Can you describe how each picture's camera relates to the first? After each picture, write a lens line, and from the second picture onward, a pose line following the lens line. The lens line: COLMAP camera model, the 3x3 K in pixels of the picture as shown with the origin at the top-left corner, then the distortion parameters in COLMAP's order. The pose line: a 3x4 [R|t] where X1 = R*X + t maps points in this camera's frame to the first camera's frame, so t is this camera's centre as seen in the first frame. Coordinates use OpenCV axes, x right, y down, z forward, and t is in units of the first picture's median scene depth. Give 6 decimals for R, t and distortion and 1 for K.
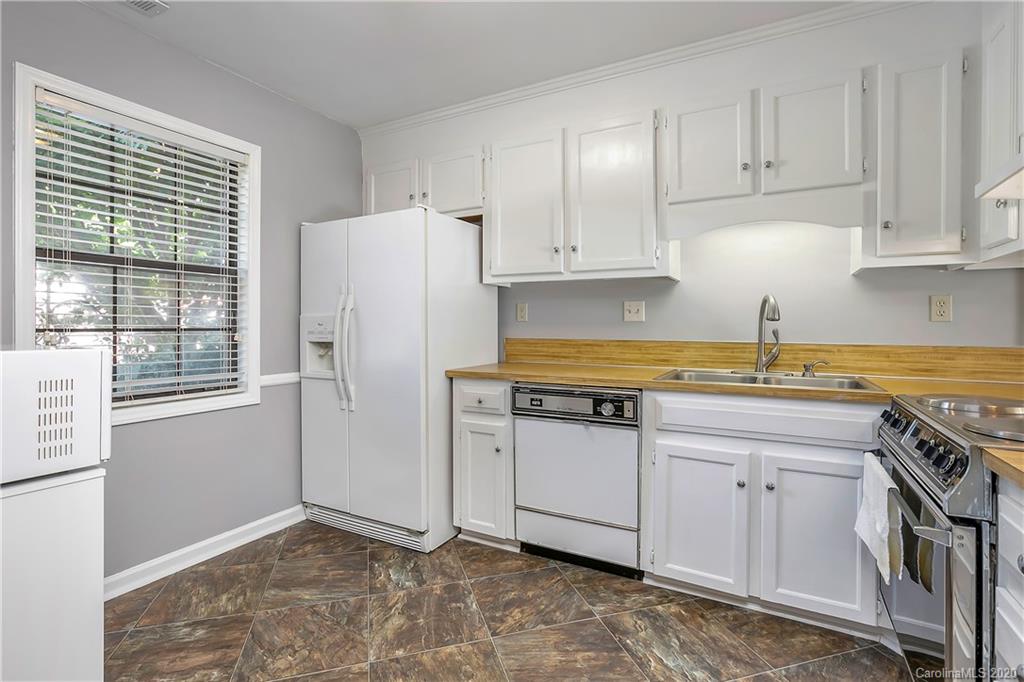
lens RADIAL K [[495.6, 0, 508.7], [0, 495.6, 314.4], [0, 0, 1]] dist [-0.002149, 0.000135]
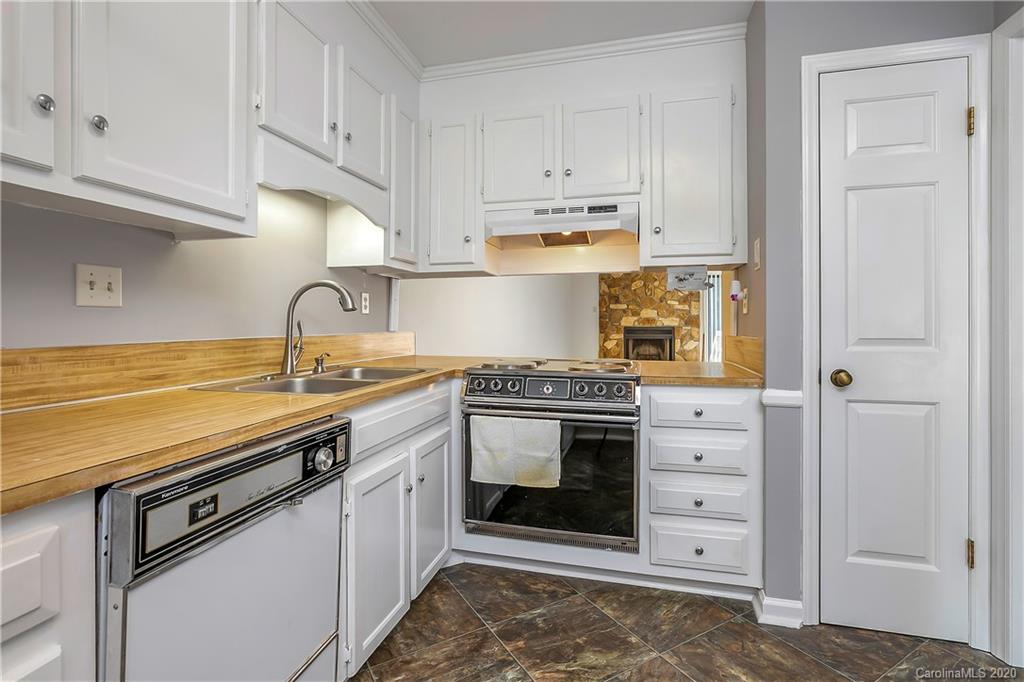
lens RADIAL K [[495.6, 0, 508.7], [0, 495.6, 314.4], [0, 0, 1]] dist [-0.002149, 0.000135]
pose [[-0.242838, 0.029298, 0.969624, -0.967759], [-0.009019, 0.999432, -0.032457, 0.050889], [-0.970025, -0.016627, -0.242435, 1.261006]]
